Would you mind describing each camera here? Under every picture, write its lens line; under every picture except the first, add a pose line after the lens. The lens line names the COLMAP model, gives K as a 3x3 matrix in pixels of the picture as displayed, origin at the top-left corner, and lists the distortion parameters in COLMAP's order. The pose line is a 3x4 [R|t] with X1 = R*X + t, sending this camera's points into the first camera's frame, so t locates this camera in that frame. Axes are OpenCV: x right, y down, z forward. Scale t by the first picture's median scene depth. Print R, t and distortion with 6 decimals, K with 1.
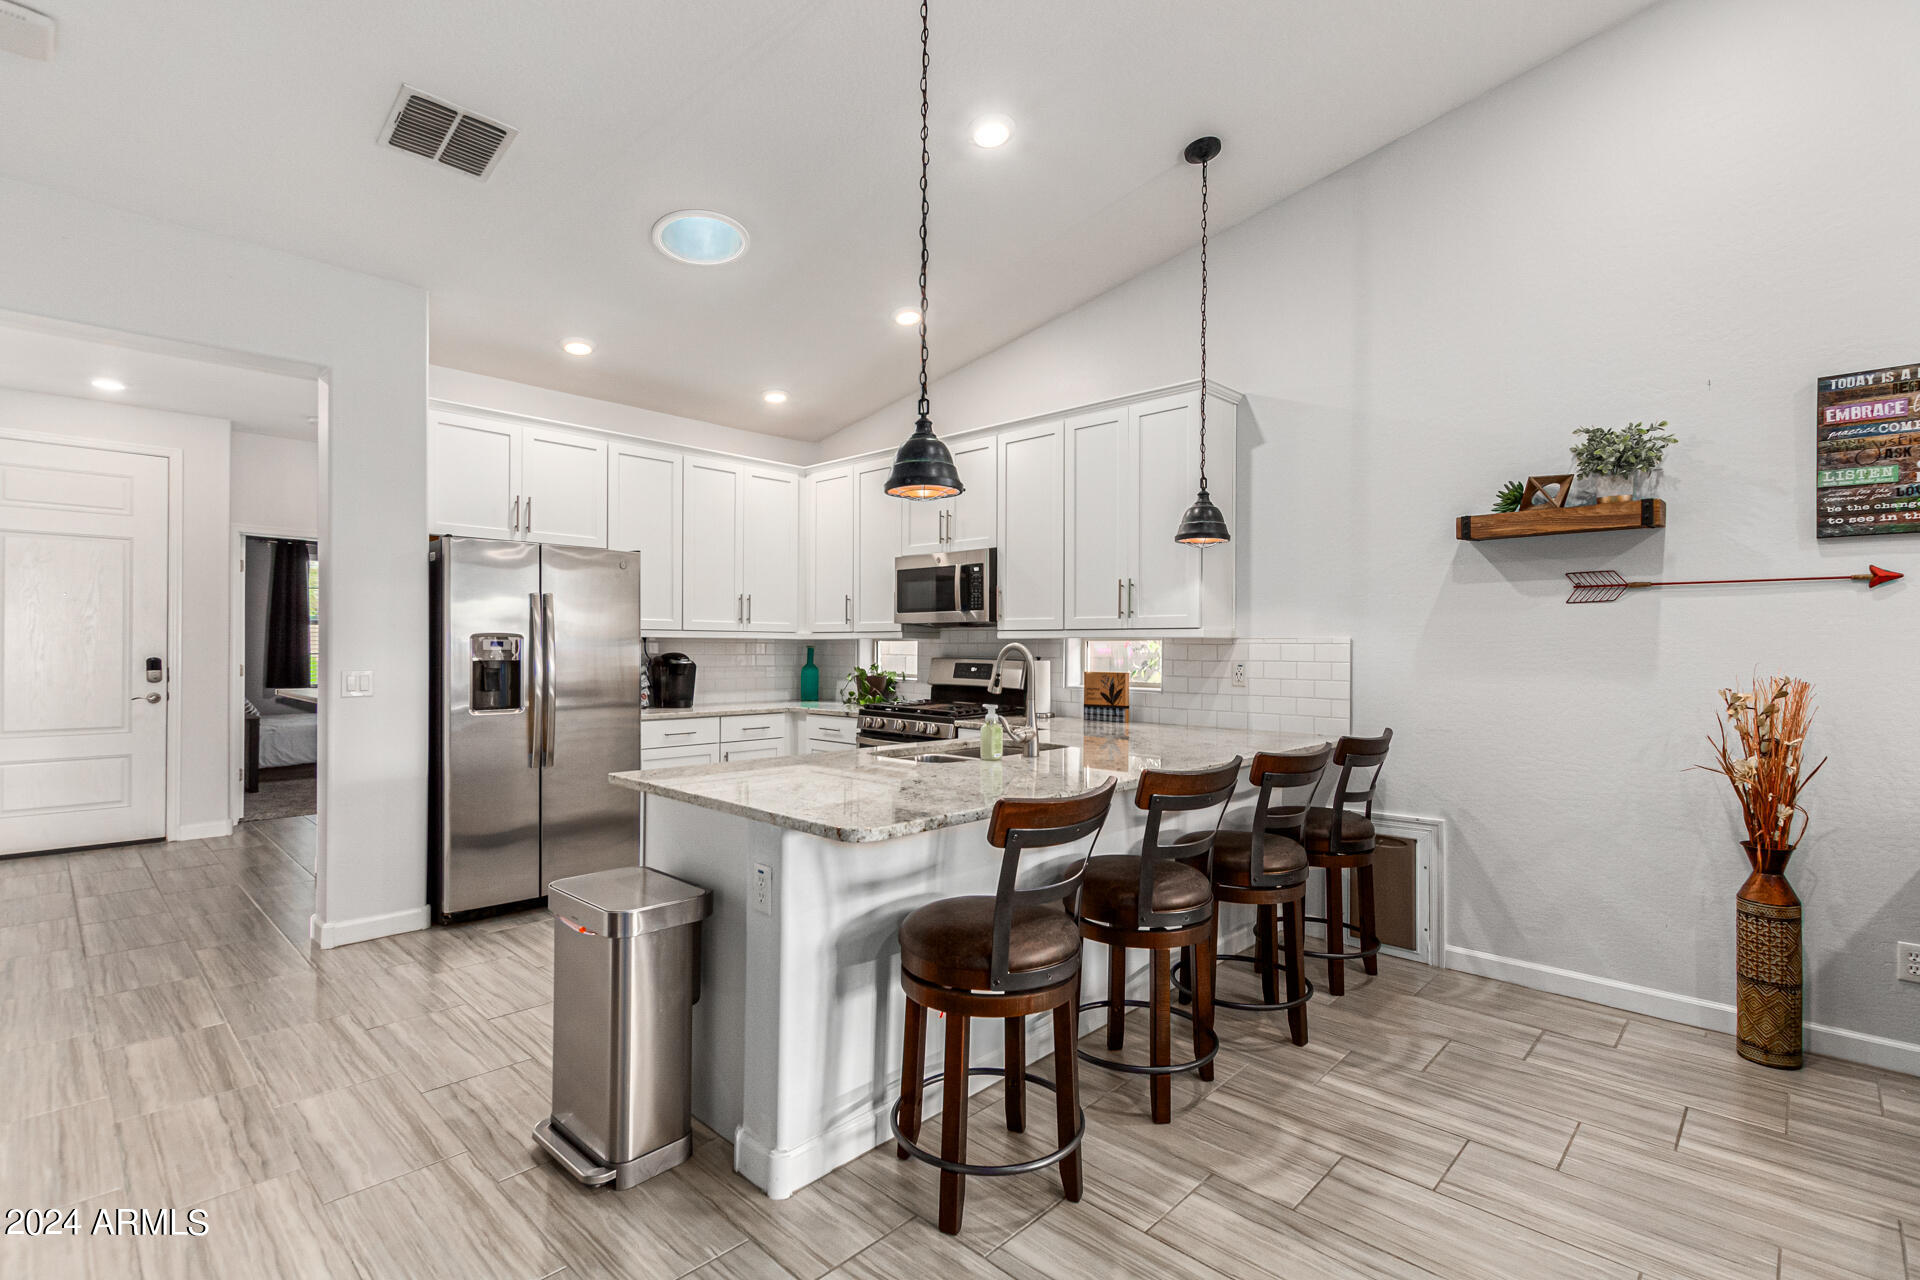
lens RADIAL K [[895.7, 0, 963.9], [0, 895.7, 647.4], [0, 0, 1]] dist [-0.000018, 0.000050]
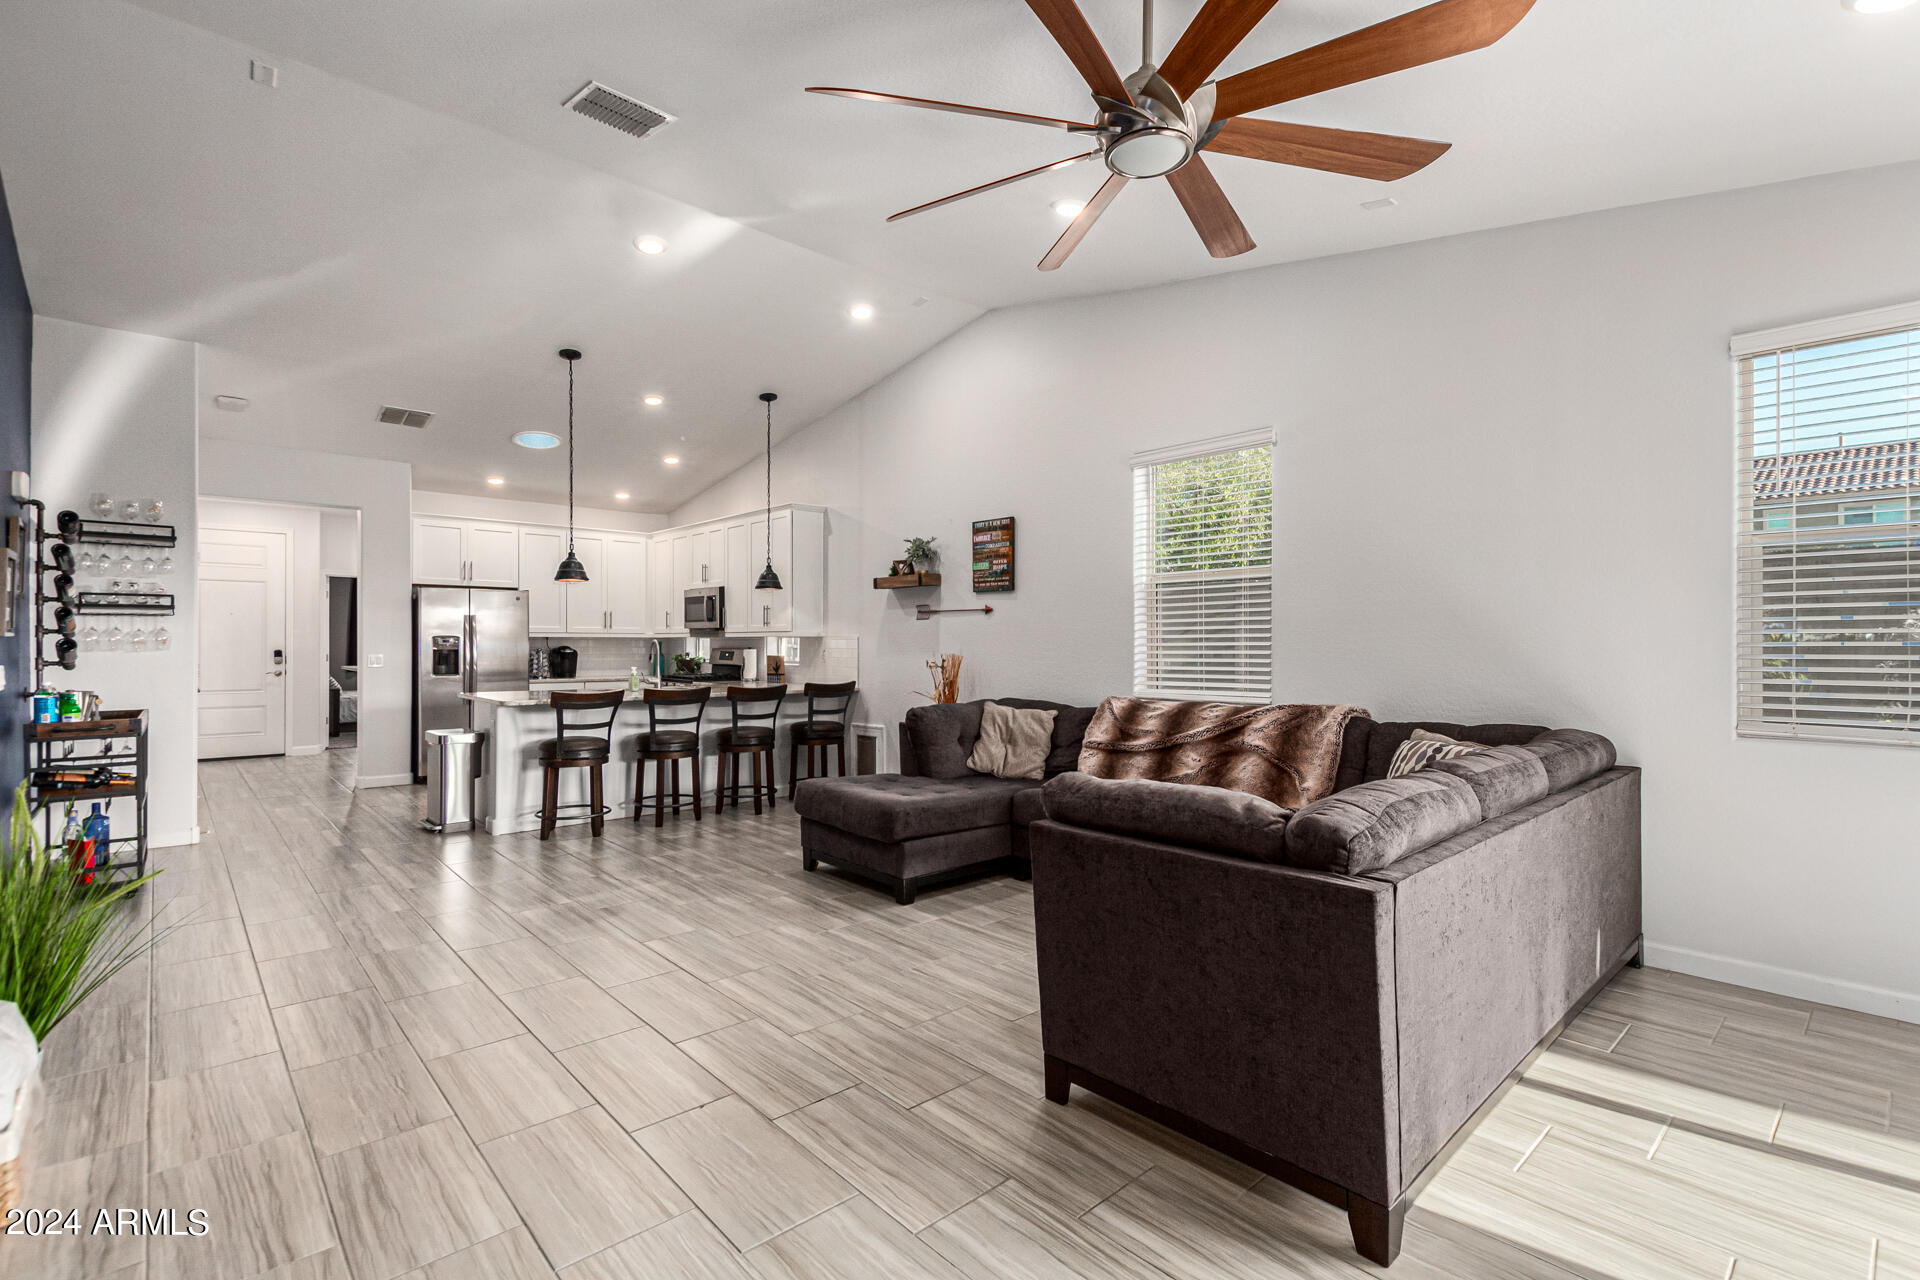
lens RADIAL K [[881.1, 0, 960.2], [0, 881.1, 644.9], [0, 0, 1]] dist [-0.001900, -0.000585]
pose [[0.997774, -0.003845, -0.066581, 0.624025], [0.003991, 0.999990, 0.002058, 0.004042], [0.066572, -0.002319, 0.997779, -0.724248]]
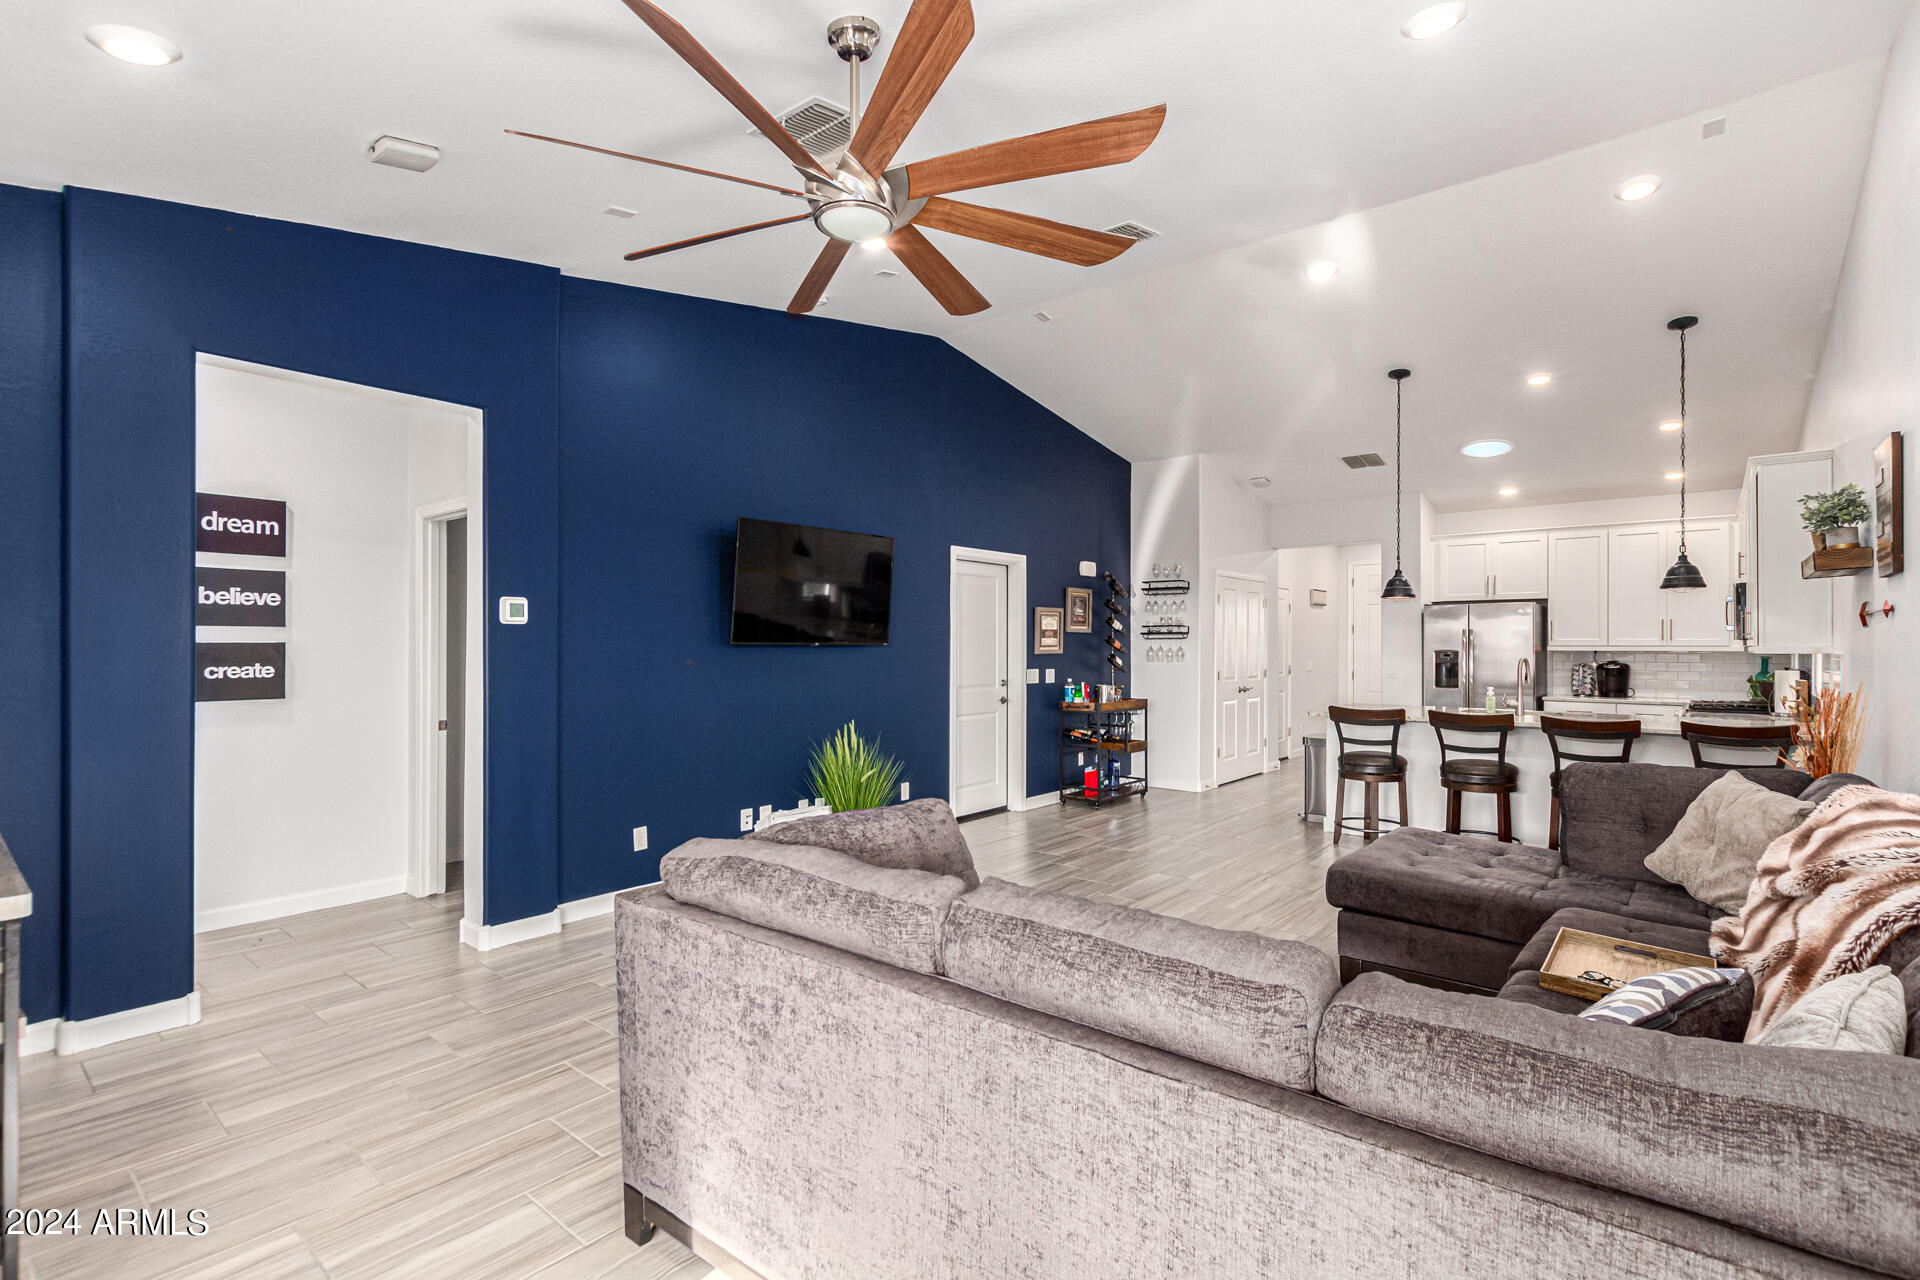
lens RADIAL K [[881.1, 0, 960.2], [0, 881.1, 644.9], [0, 0, 1]] dist [-0.001900, -0.000585]
pose [[0.056222, -0.006218, -0.998399, 1.233356], [-0.000754, 0.999980, -0.006270, -0.012294], [0.998418, 0.001106, 0.056216, -0.193547]]
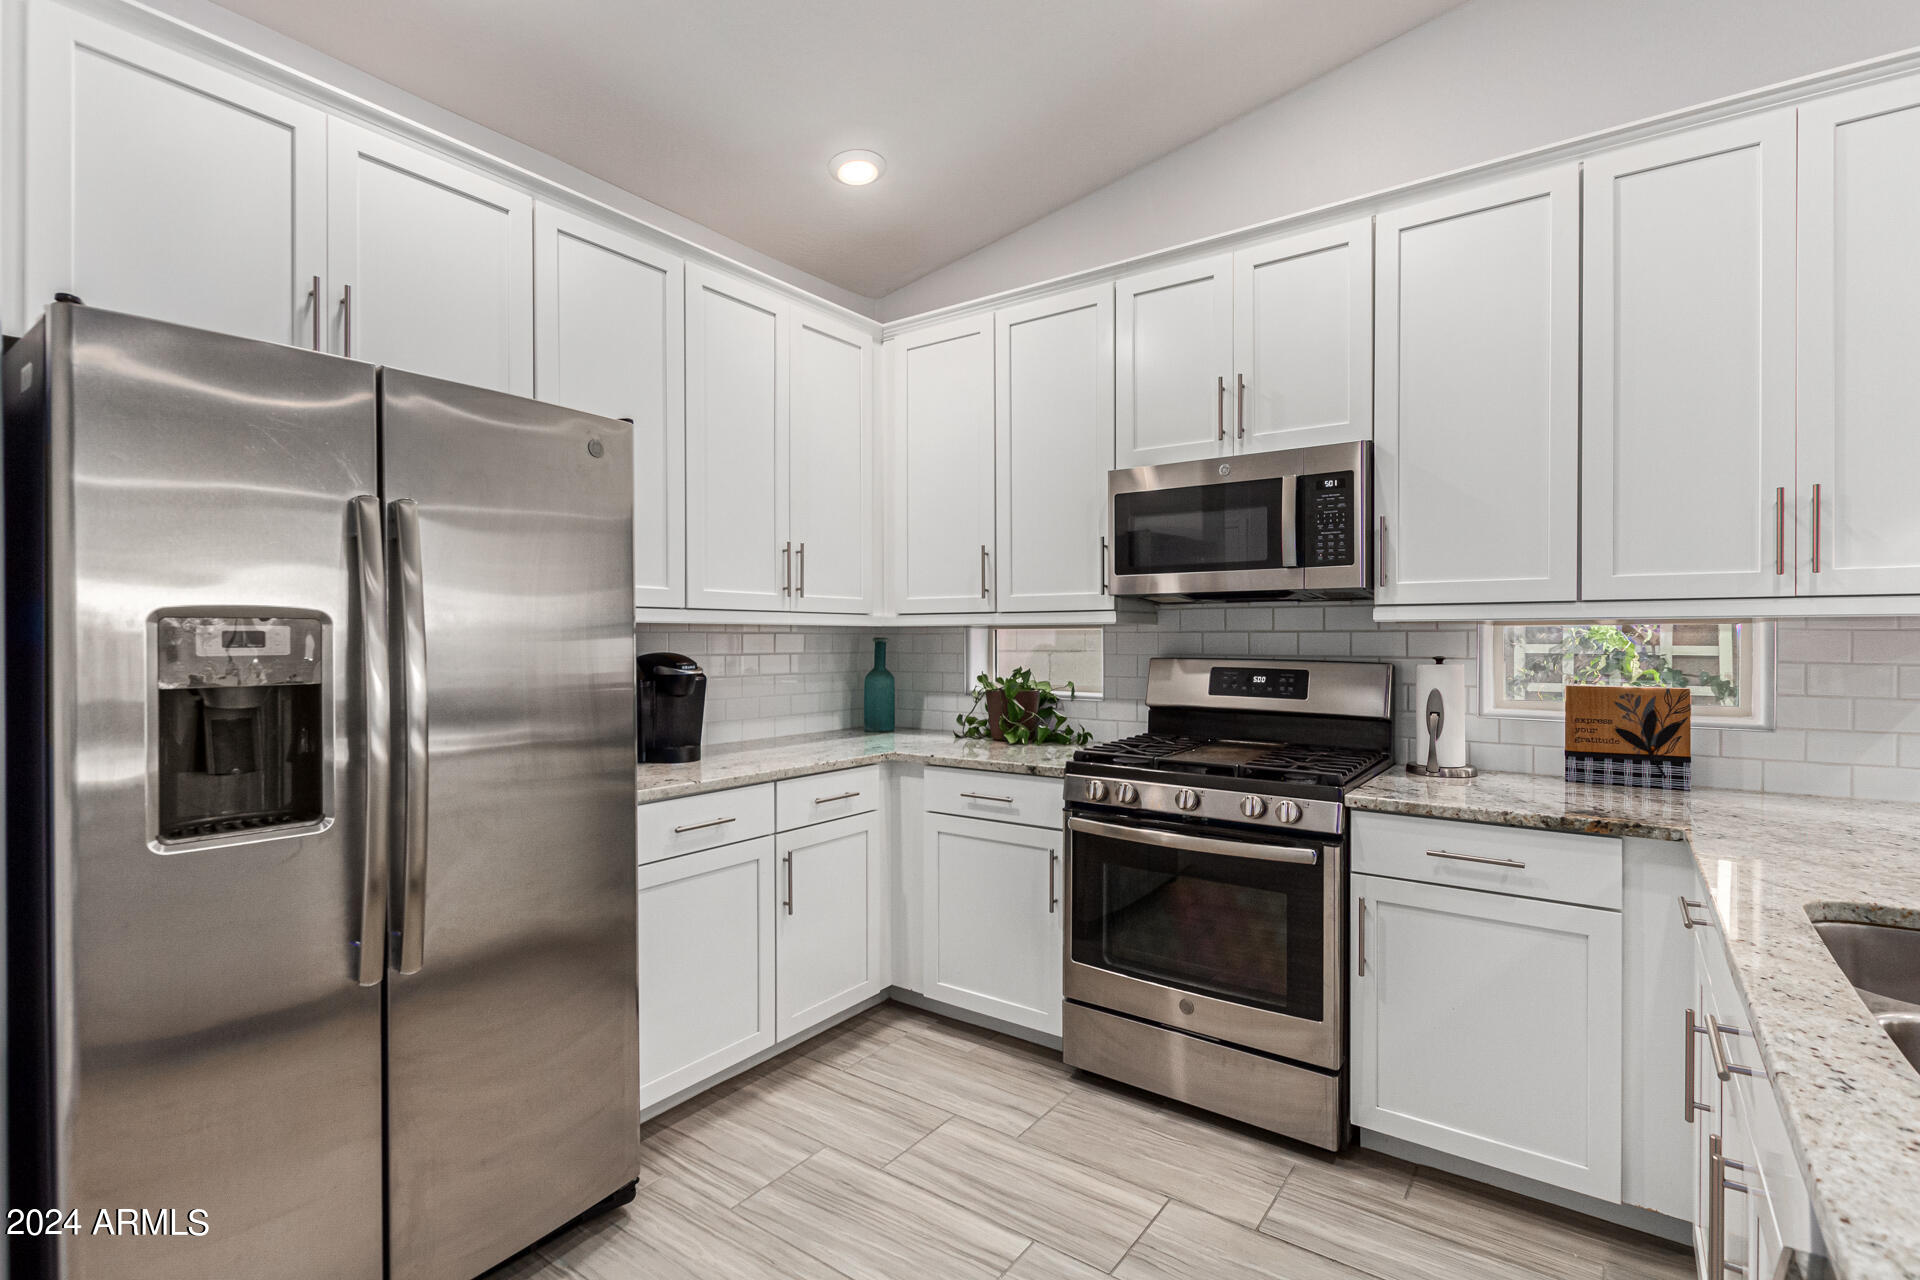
lens RADIAL K [[890.1, 0, 983.2], [0, 890.1, 642.7], [0, 0, 1]] dist [-0.002024, -0.000122]
pose [[0.987815, -0.007190, 0.155468, -0.253273], [0.006306, 0.999961, 0.006180, -0.002160], [-0.155507, -0.005124, 0.987822, 0.532924]]
